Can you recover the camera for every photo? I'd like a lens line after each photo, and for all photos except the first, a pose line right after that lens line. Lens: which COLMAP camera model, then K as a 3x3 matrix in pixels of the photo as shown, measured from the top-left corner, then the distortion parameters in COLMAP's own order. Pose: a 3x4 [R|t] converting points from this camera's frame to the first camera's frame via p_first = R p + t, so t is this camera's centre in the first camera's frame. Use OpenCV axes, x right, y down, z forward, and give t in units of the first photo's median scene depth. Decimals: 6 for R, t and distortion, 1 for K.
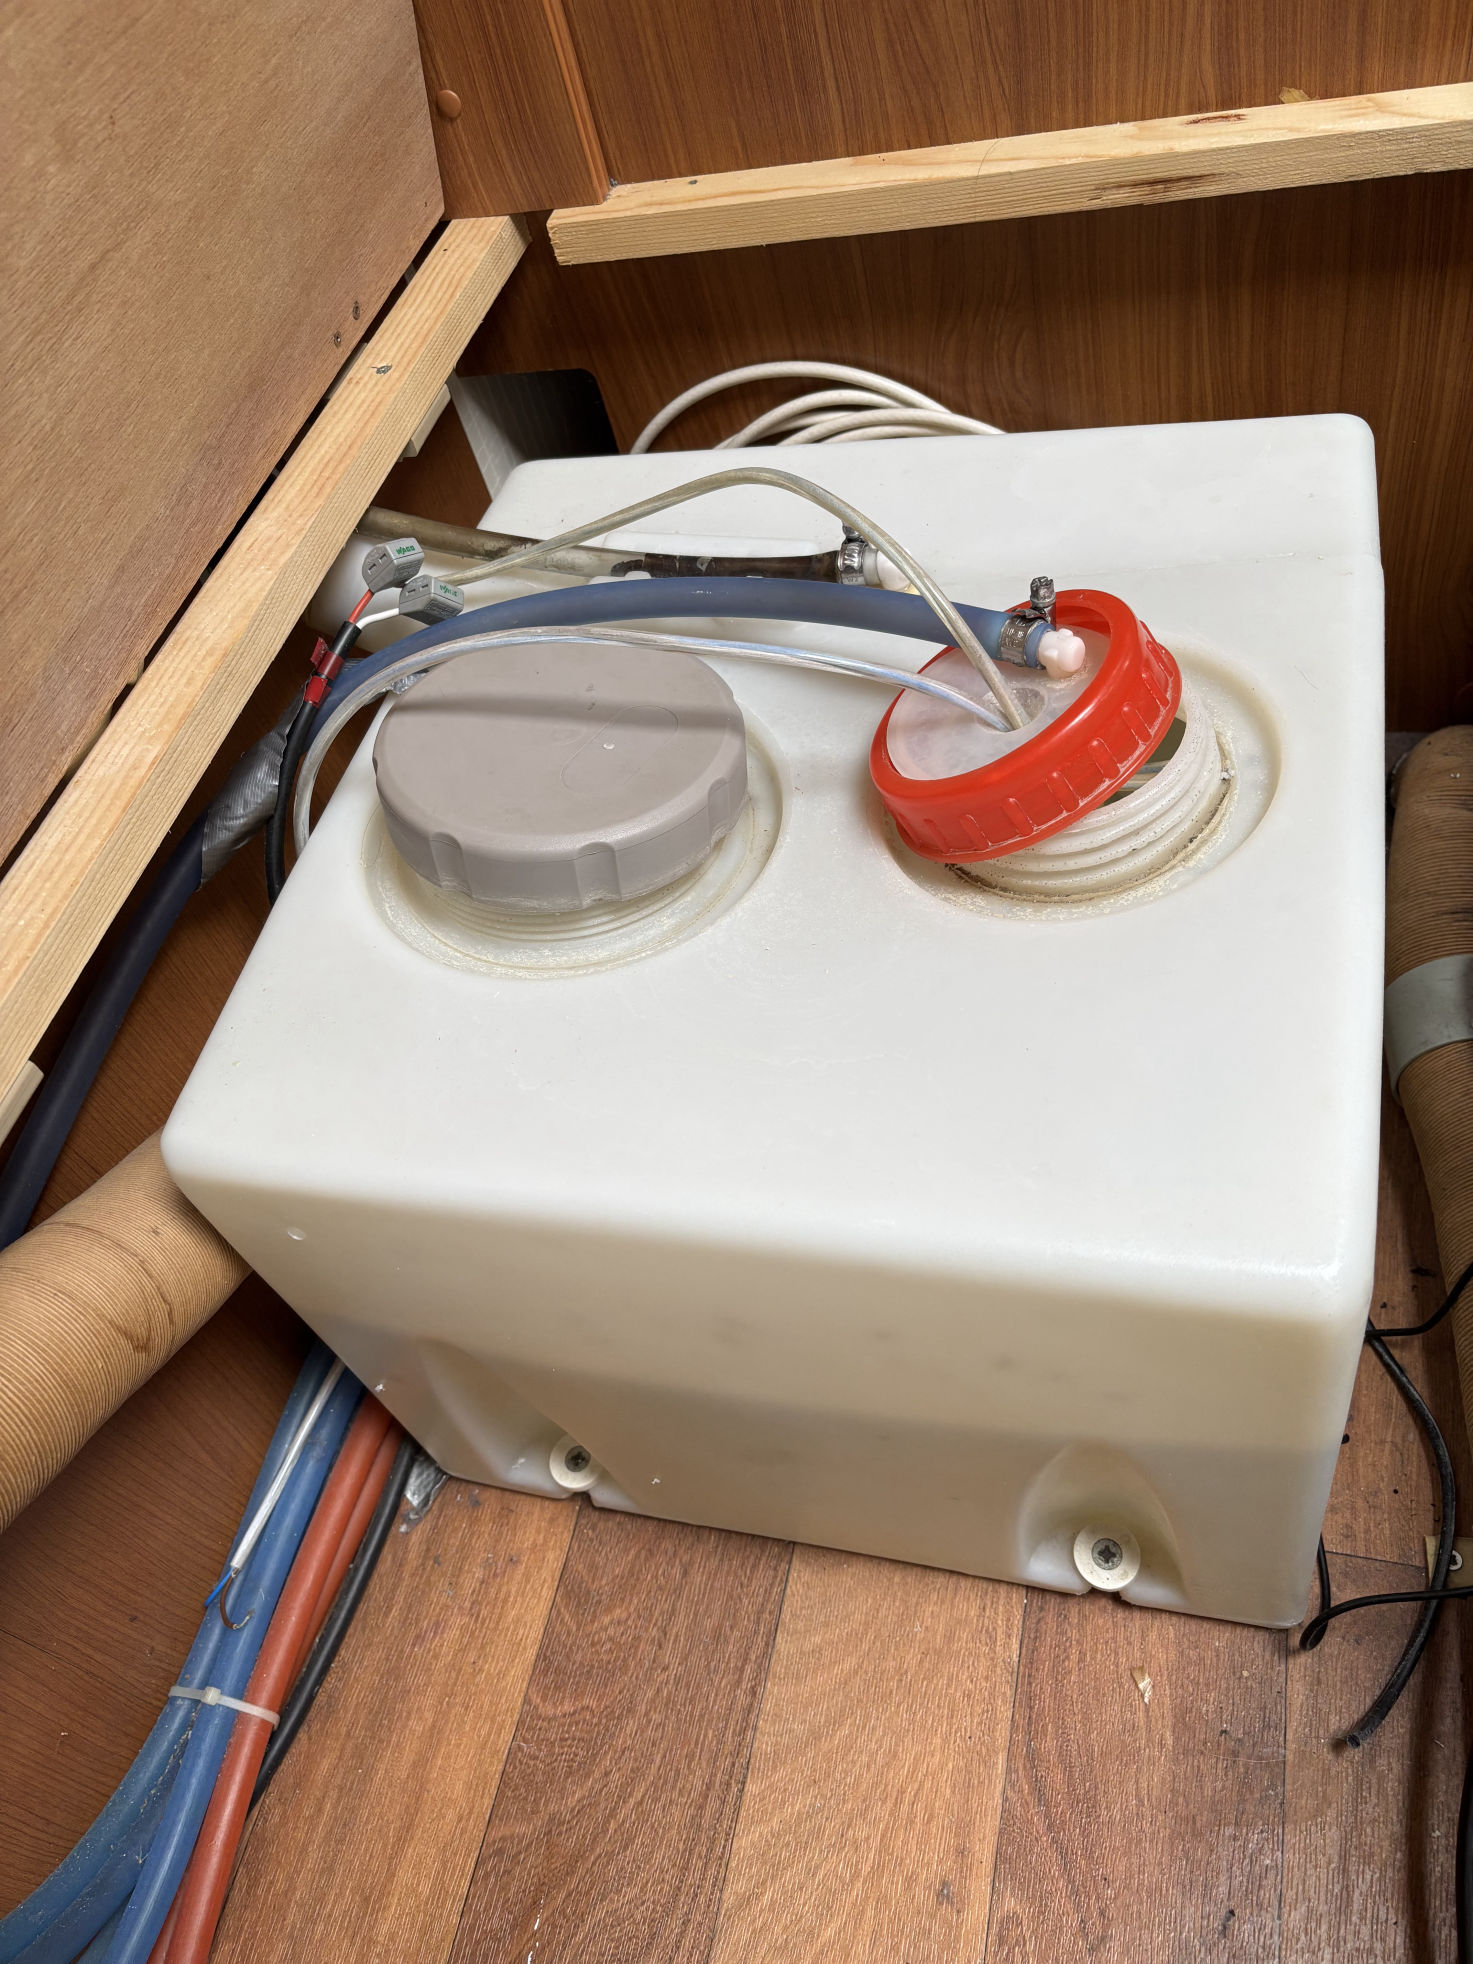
lens RADIAL K [[1542.6, 0, 733.5], [0, 1542.6, 985.7], [0, 0, 1]] dist [-0.063442, 0.075745]
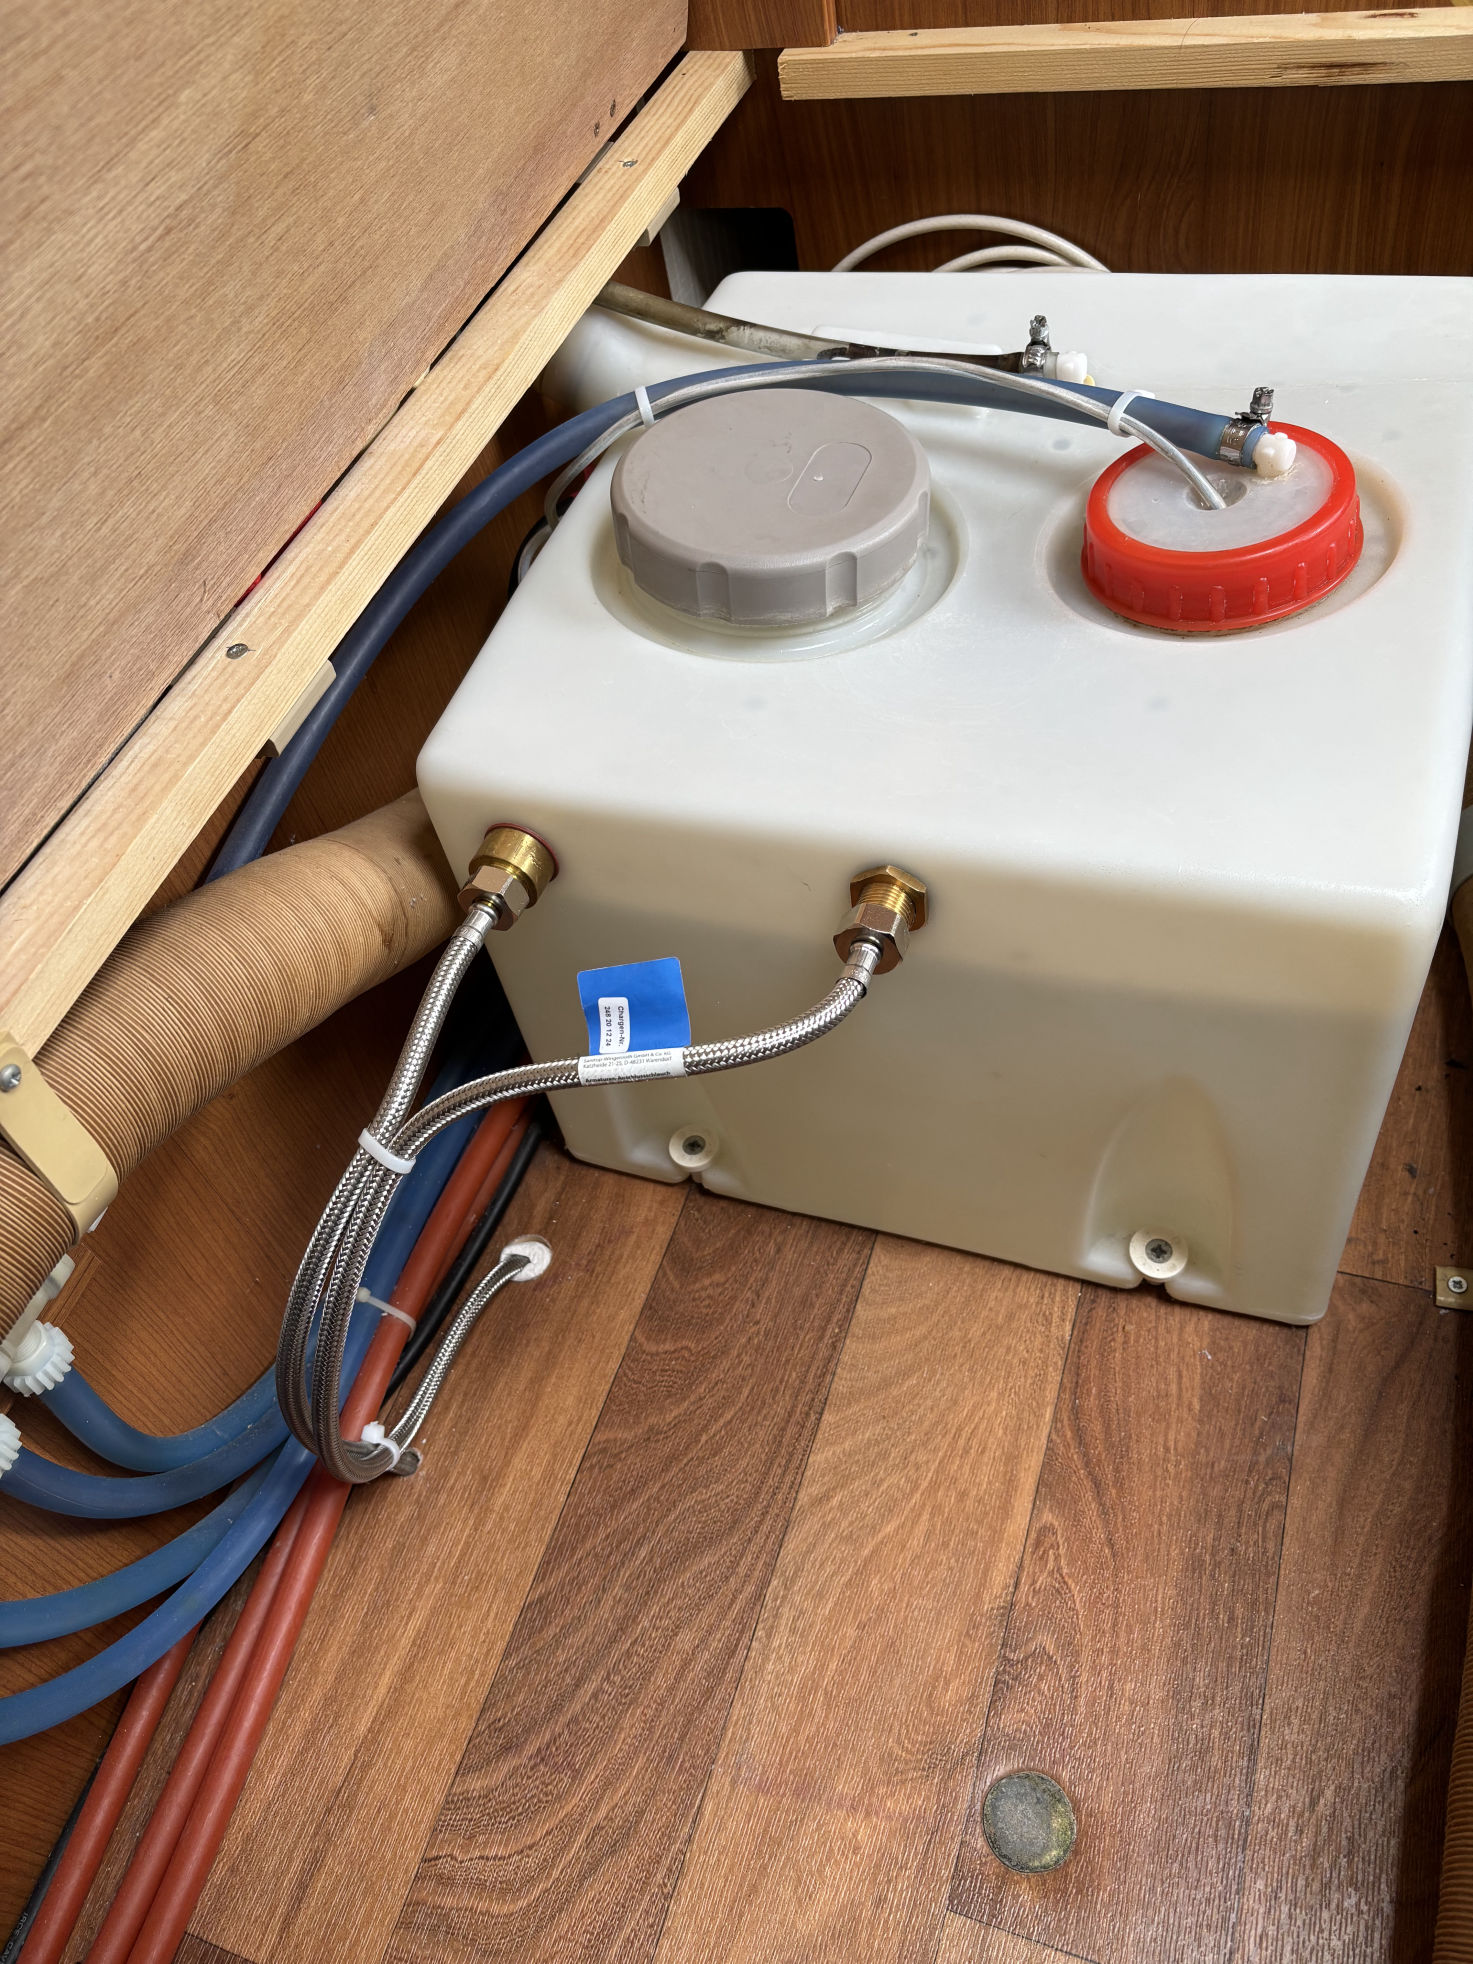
lens RADIAL K [[1494.6, 0, 735.2], [0, 1494.6, 974.9], [0, 0, 1]] dist [-0.037020, -0.007371]
pose [[0.993883, 0.108964, -0.017969, -0.071509], [-0.108379, 0.993632, 0.030797, 0.160041], [0.021210, -0.028661, 0.999364, -0.113514]]
